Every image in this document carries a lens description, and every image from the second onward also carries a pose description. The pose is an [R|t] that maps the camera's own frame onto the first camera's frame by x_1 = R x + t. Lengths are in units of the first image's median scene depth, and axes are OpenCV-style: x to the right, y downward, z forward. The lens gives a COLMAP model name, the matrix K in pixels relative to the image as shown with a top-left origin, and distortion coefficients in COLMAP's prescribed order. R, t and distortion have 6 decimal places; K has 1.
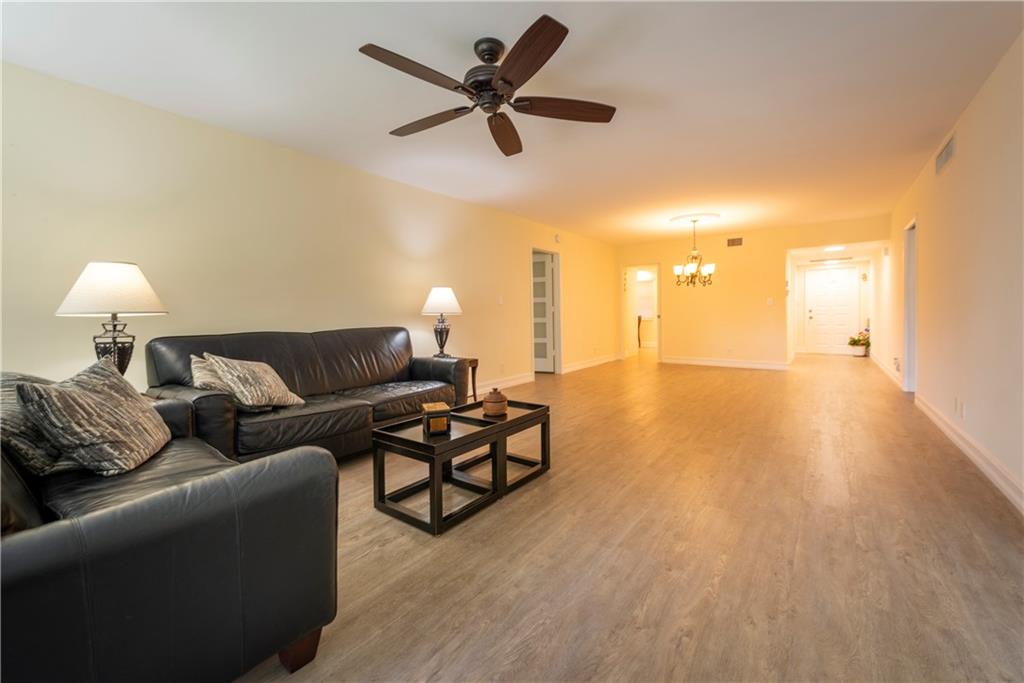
lens RADIAL K [[411.8, 0, 507.0], [0, 411.8, 313.0], [0, 0, 1]] dist [0.000230, 0.000004]
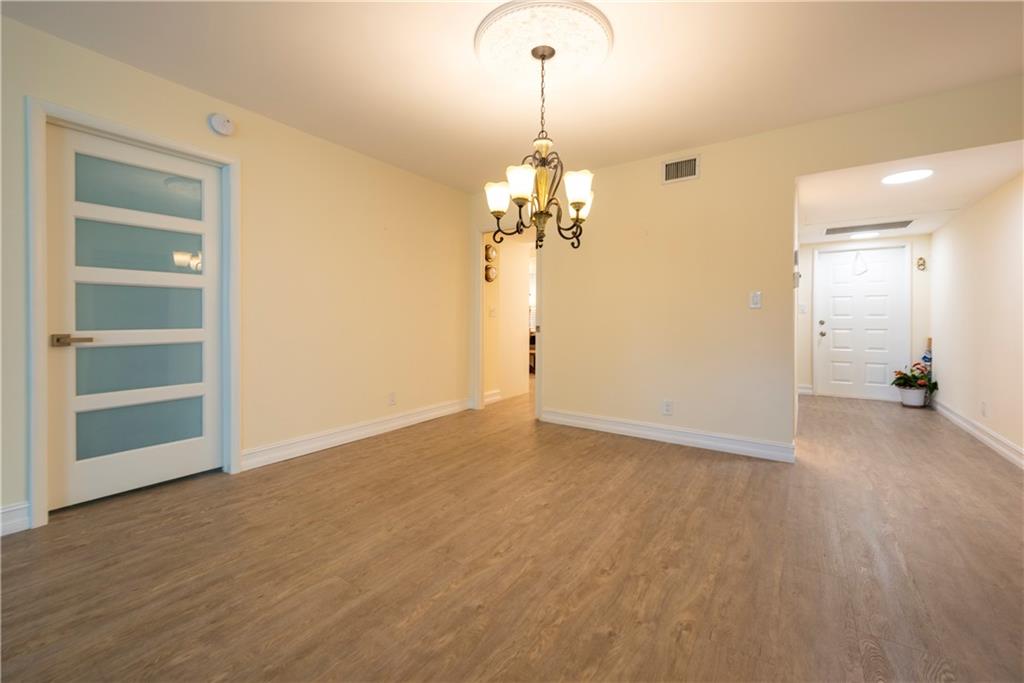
lens RADIAL K [[400.7, 0, 526.3], [0, 400.7, 317.1], [0, 0, 1]] dist [0.016399, -0.000162]
pose [[0.998475, 0.016118, 0.052798, 0.312773], [-0.015706, 0.999843, -0.008208, -0.001286], [-0.052922, 0.007366, 0.998571, 0.490369]]
